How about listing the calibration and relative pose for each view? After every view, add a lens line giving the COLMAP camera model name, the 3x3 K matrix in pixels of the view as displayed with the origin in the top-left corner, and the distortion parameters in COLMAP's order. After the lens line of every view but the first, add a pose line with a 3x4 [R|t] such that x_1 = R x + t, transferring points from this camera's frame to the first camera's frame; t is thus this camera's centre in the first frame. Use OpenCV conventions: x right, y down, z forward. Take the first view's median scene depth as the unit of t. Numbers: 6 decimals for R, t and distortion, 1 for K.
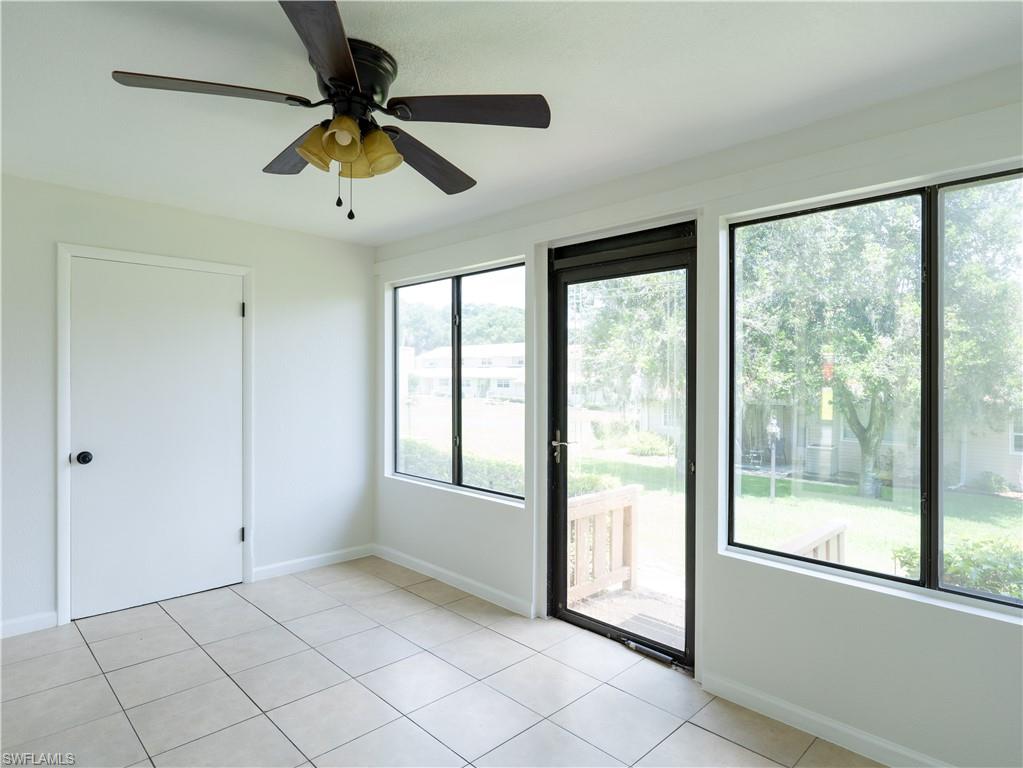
lens RADIAL K [[568.3, 0, 515.4], [0, 568.3, 381.0], [0, 0, 1]] dist [0.000430, 0.001337]
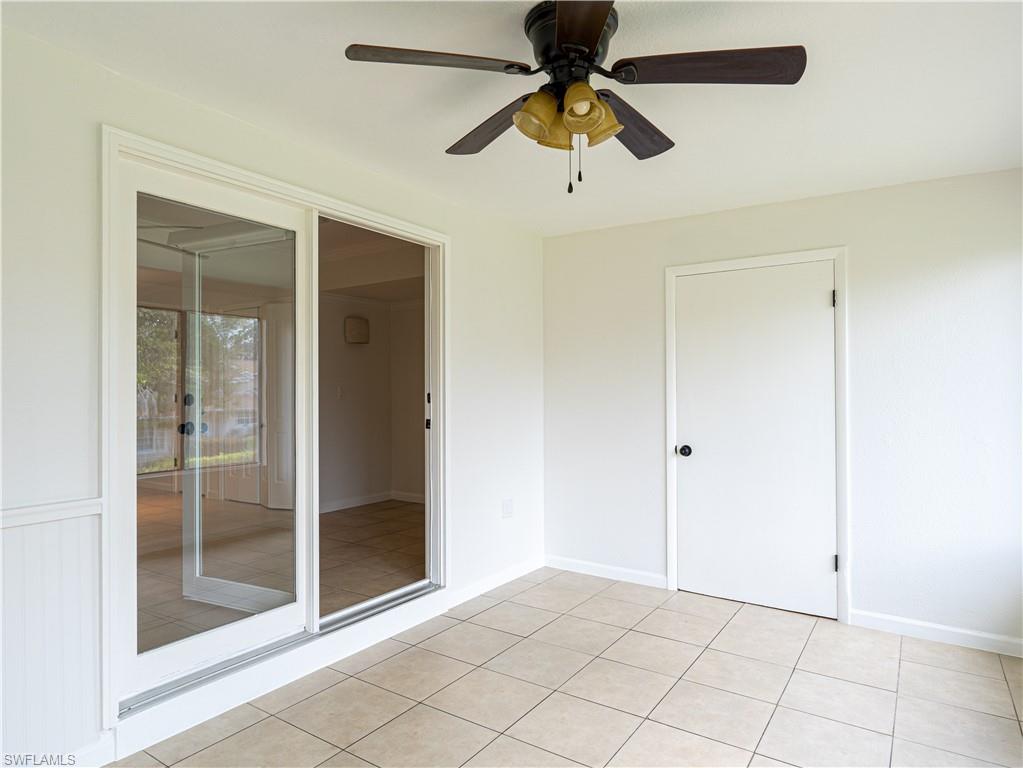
lens RADIAL K [[621.4, 0, 514.6], [0, 621.4, 389.5], [0, 0, 1]] dist [-0.003030, 0.002681]
pose [[0.214939, -0.009866, -0.976578, 0.383972], [-0.003144, 0.999937, -0.010793, 0.026643], [0.976622, 0.005390, 0.214894, 0.391011]]
